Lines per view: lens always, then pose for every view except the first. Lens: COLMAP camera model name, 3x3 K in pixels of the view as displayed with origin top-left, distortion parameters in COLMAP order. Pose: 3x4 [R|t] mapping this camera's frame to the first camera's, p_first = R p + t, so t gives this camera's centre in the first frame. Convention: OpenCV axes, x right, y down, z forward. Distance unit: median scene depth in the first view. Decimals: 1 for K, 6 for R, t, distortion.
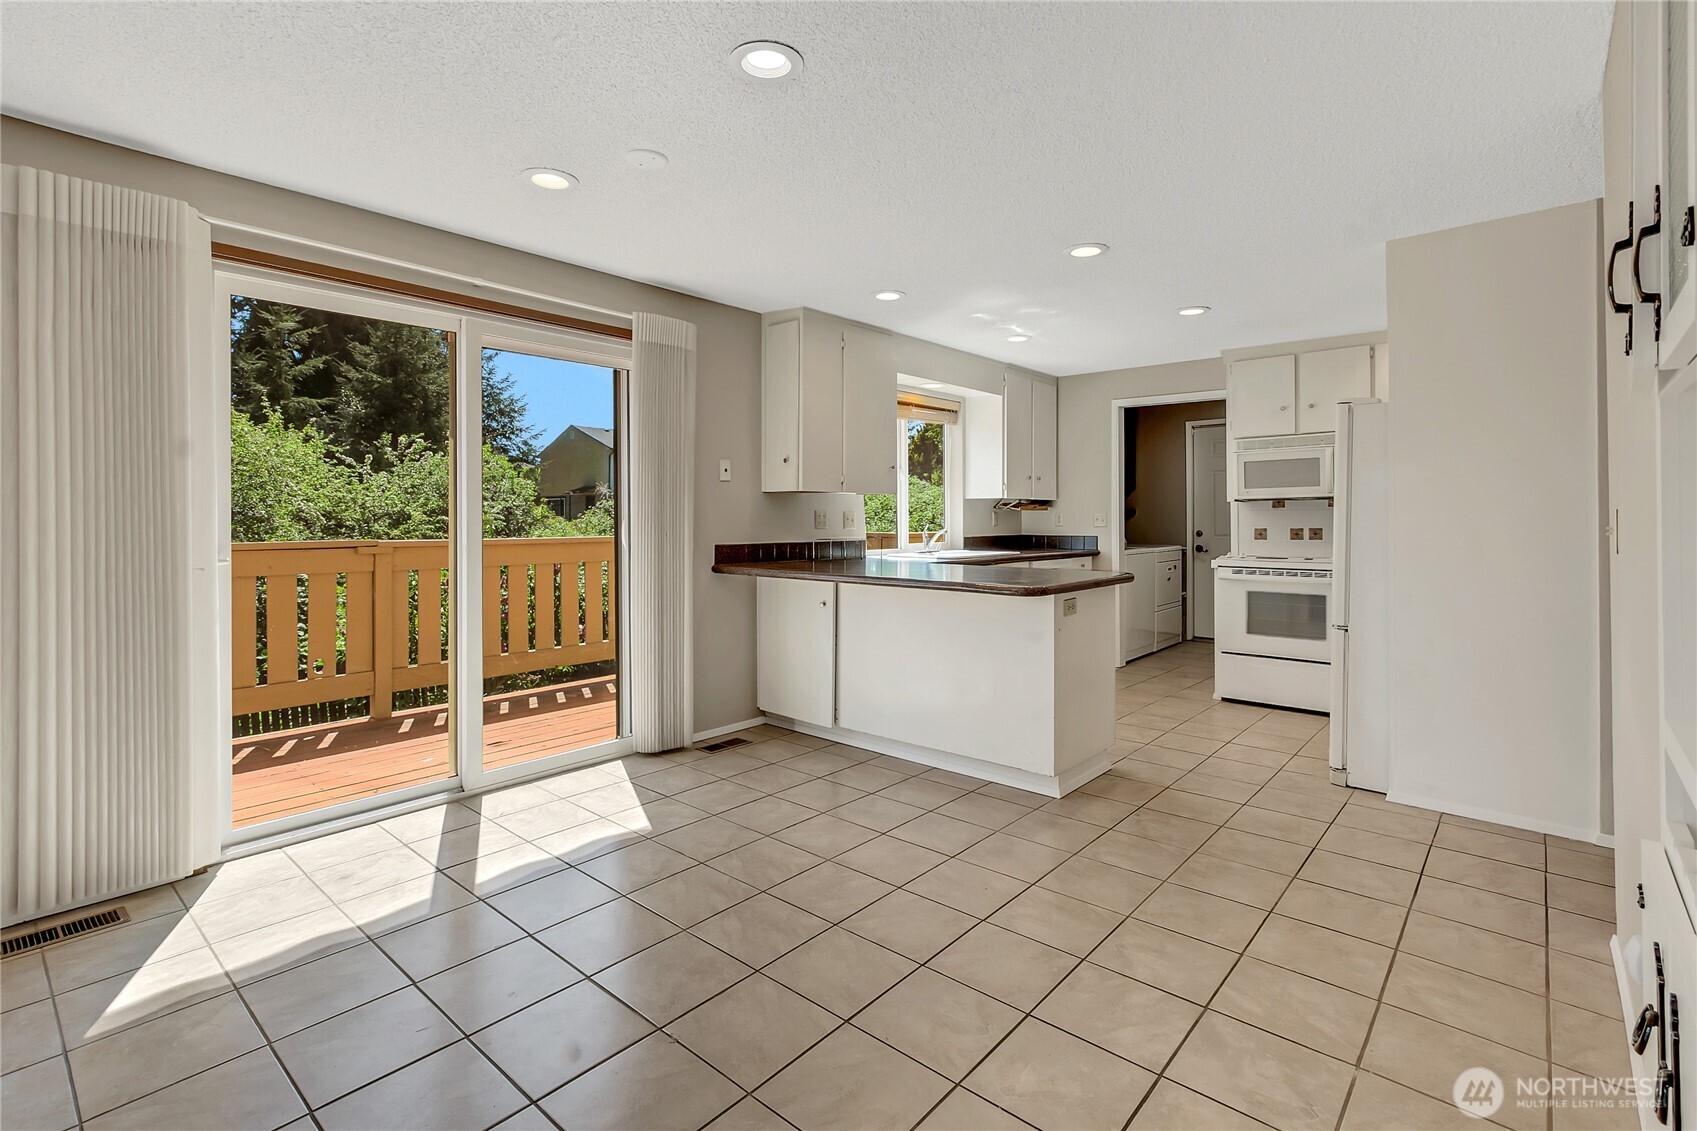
lens RADIAL K [[786.6, 0, 828.1], [0, 786.6, 521.3], [0, 0, 1]] dist [0.002404, -0.000385]
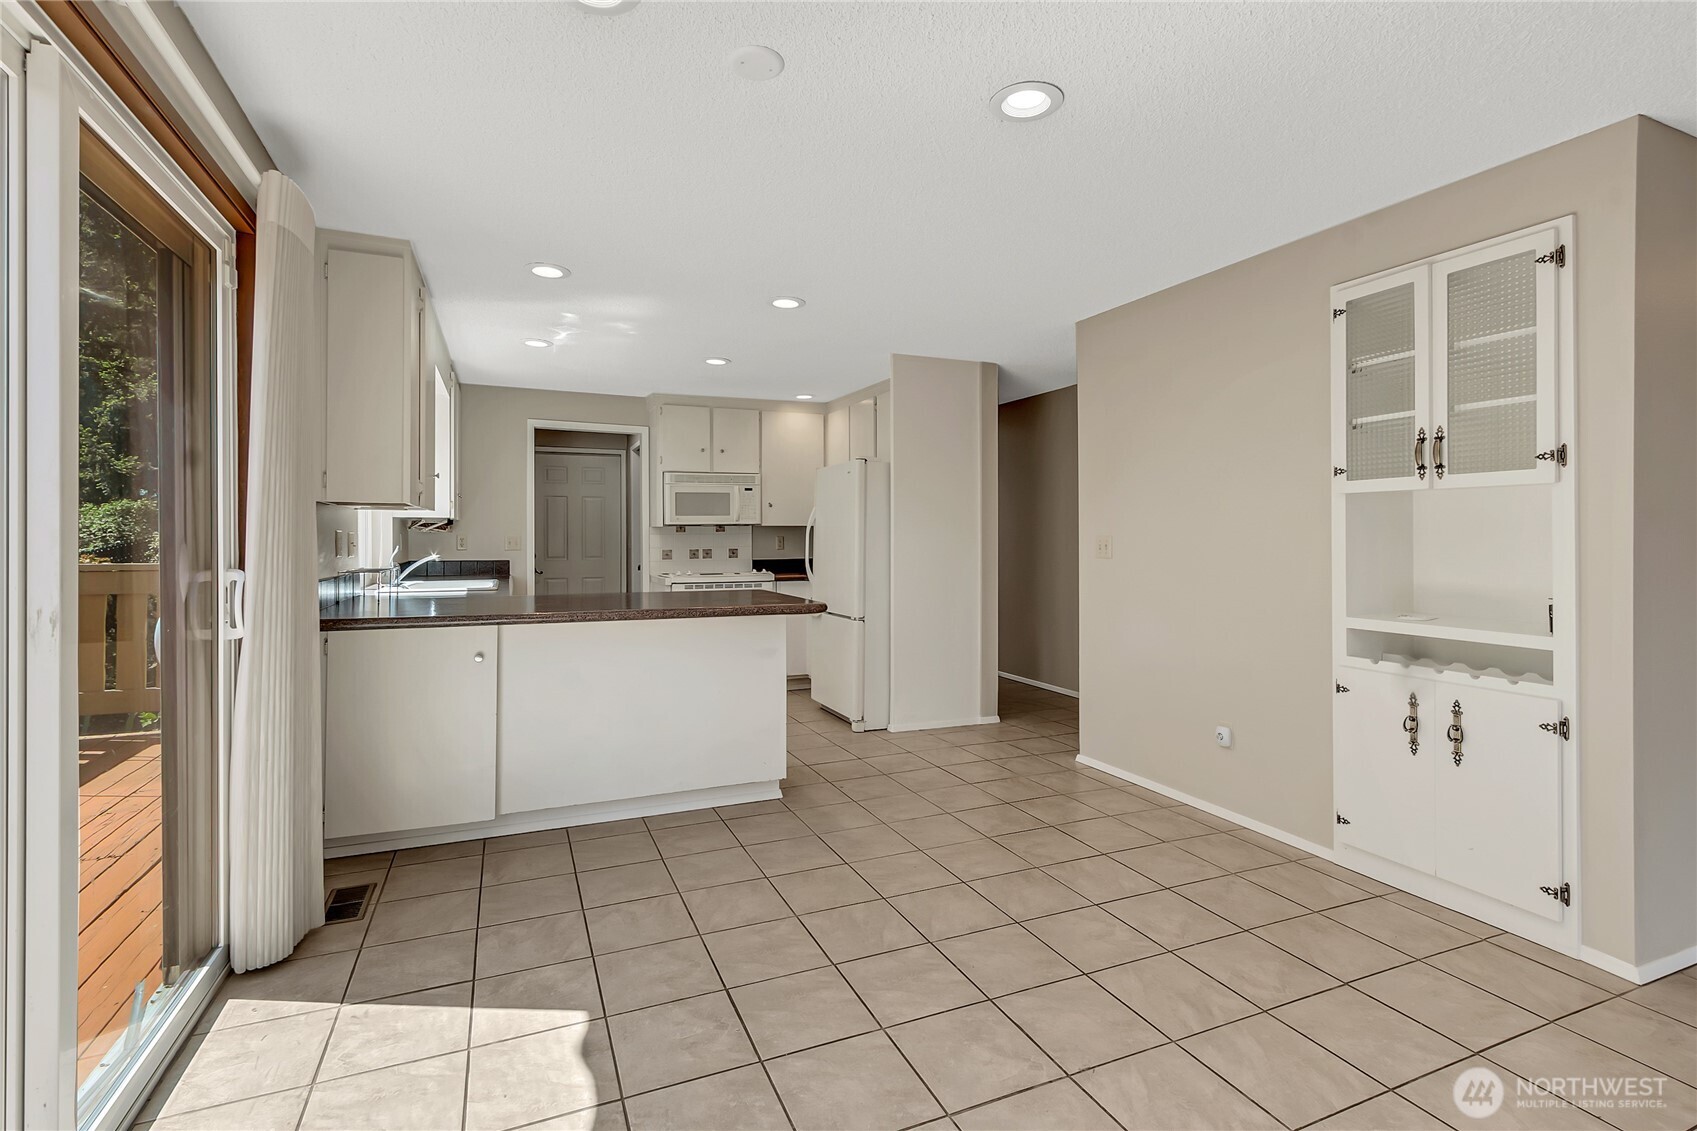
lens RADIAL K [[786.6, 0, 832.5], [0, 786.6, 536.1], [0, 0, 1]] dist [0.002404, -0.000385]
pose [[0.426562, 0.004344, 0.904448, -0.409166], [0.007257, 0.999940, -0.008225, 0.000043], [-0.904429, 0.010072, 0.426505, 0.290352]]
